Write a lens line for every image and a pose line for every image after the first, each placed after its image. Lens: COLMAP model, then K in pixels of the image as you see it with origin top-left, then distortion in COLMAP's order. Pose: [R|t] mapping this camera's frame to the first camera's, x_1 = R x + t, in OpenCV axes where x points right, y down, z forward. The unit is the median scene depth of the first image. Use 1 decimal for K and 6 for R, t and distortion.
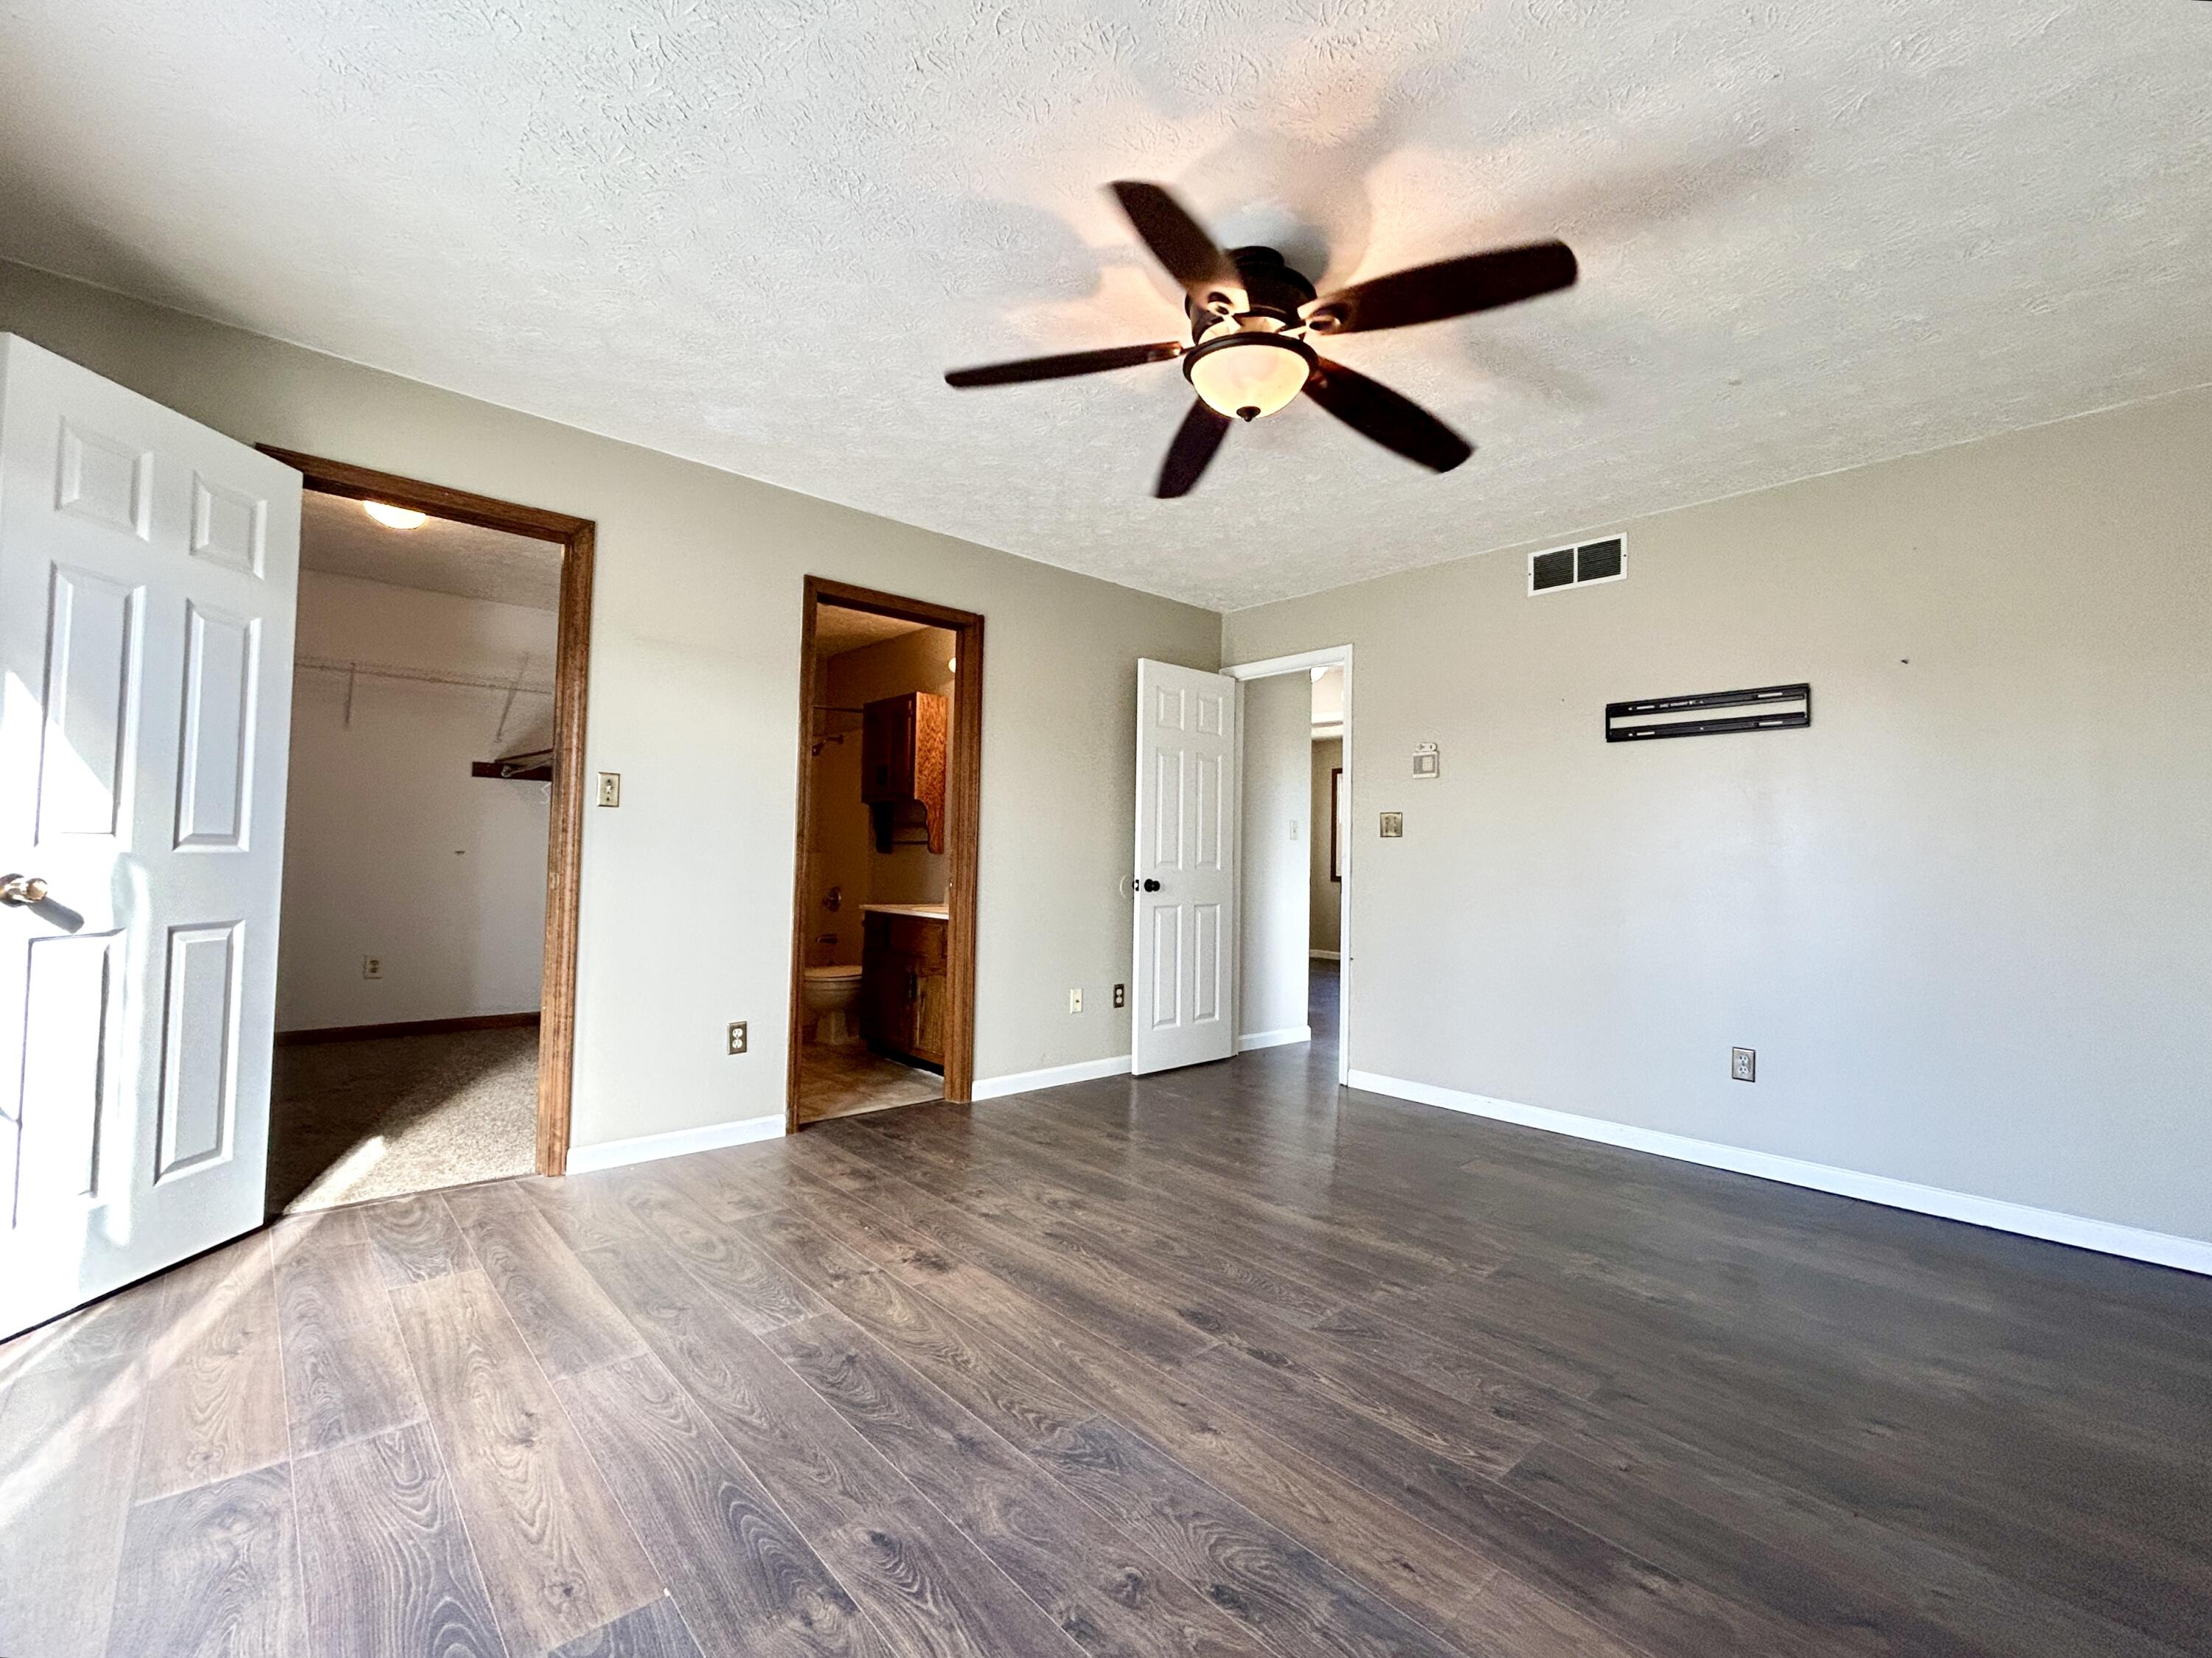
lens RADIAL K [[948.7, 0, 1108.4], [0, 948.7, 824.2], [0, 0, 1]] dist [-0.000952, 0.000351]
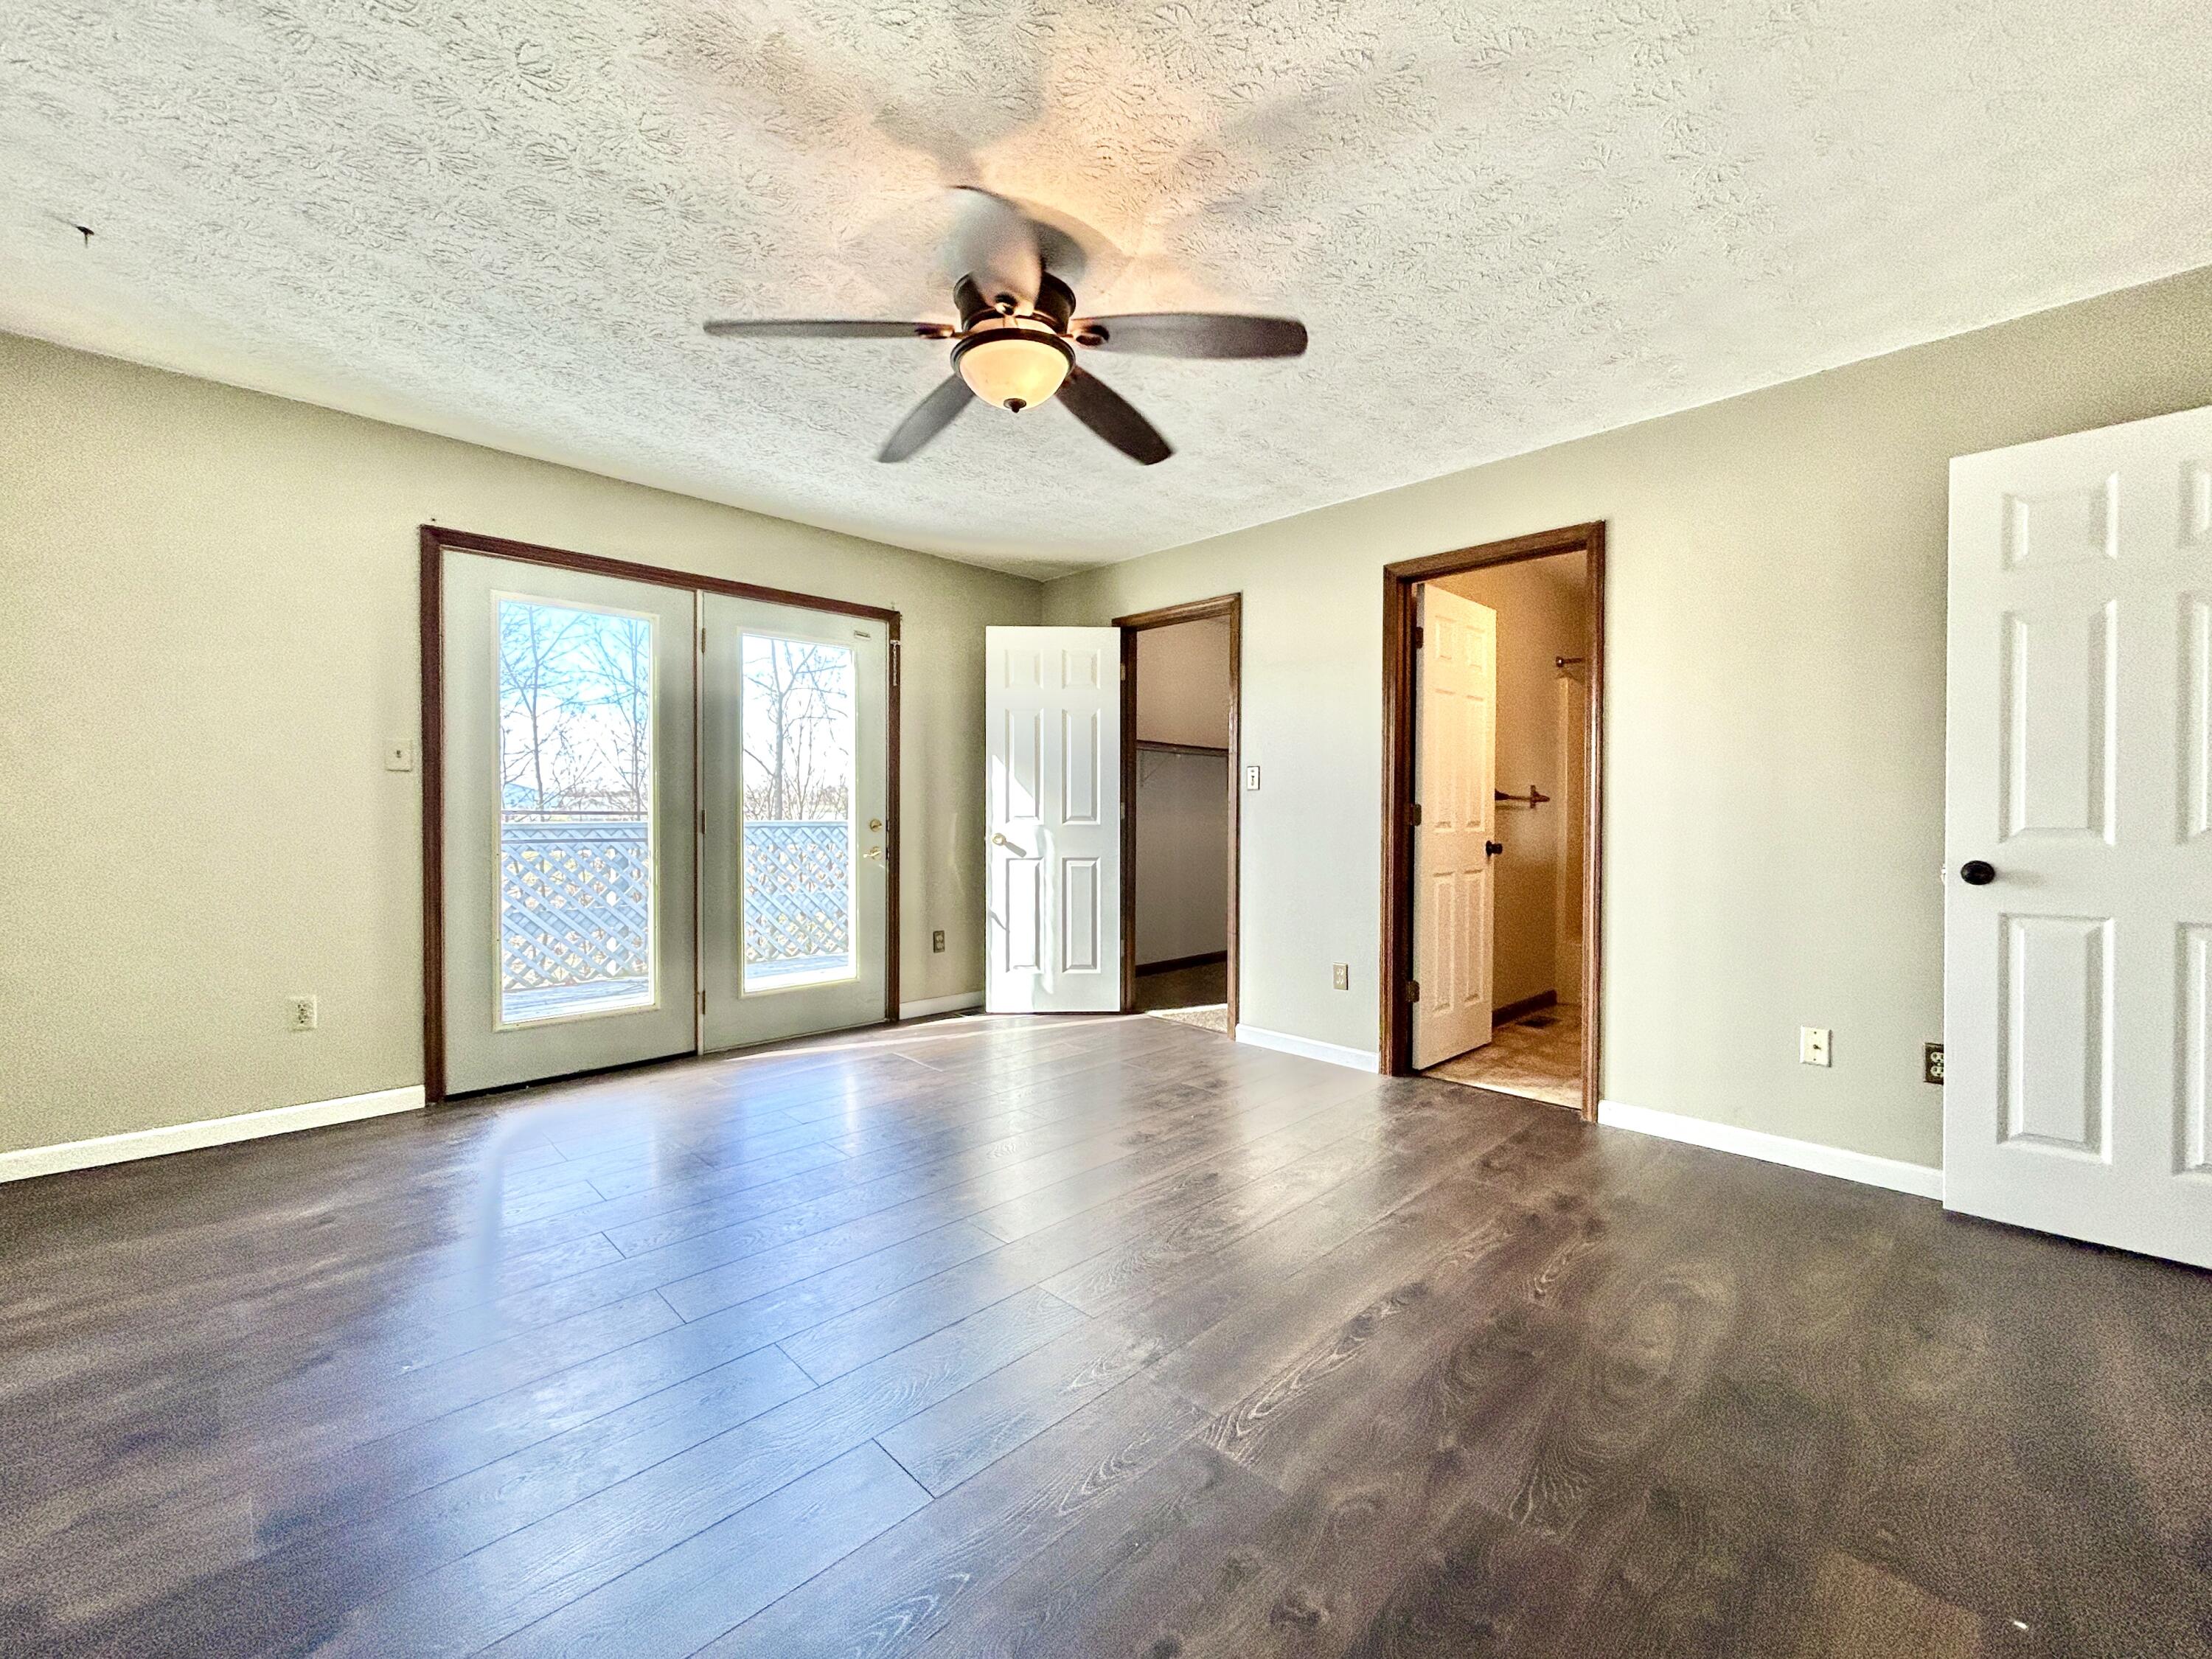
lens RADIAL K [[900.4, 0, 1097.4], [0, 900.4, 825.5], [0, 0, 1]] dist [-0.001686, 0.000673]
pose [[0.034491, -0.011761, -0.999336, 1.004651], [0.031919, 0.999434, -0.010660, 0.051072], [0.998895, -0.031530, 0.034847, 0.900230]]
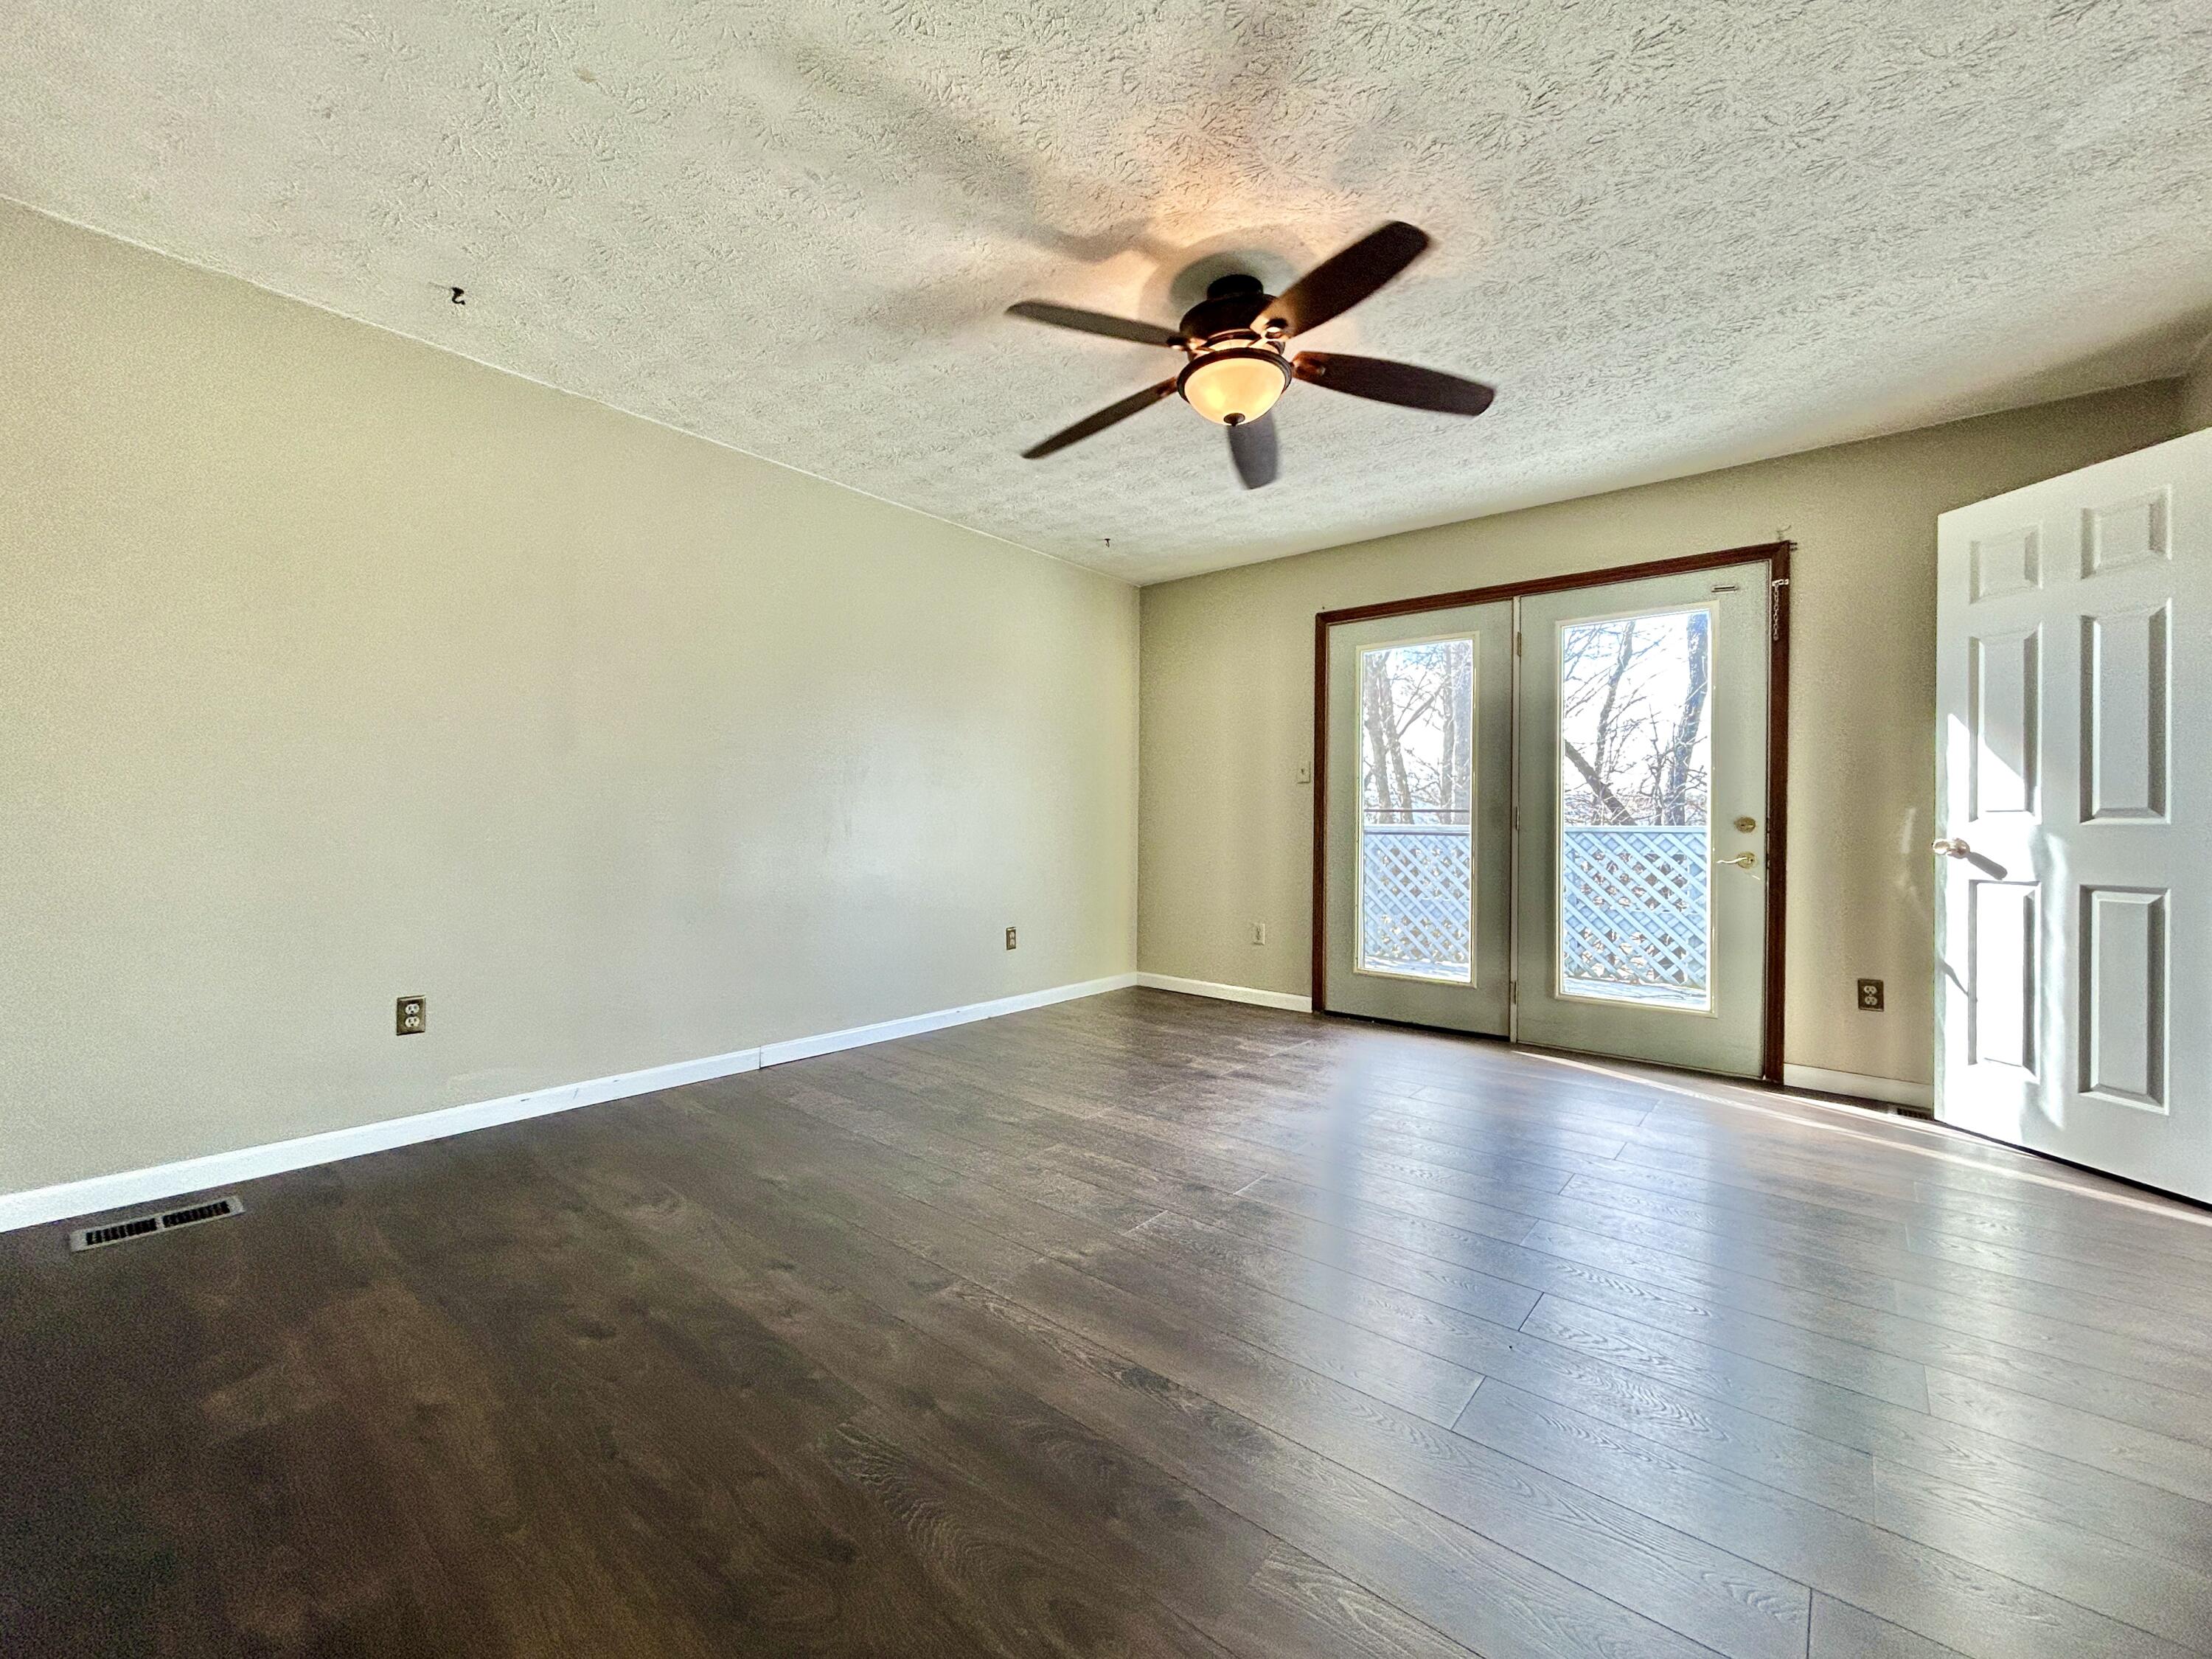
lens RADIAL K [[900.4, 0, 1097.4], [0, 900.4, 825.5], [0, 0, 1]] dist [-0.001686, 0.000673]
pose [[-0.991071, -0.034411, -0.128820, 0.383684], [-0.030101, 0.998925, -0.035255, 0.098740], [0.129894, -0.031063, -0.991041, 1.777440]]
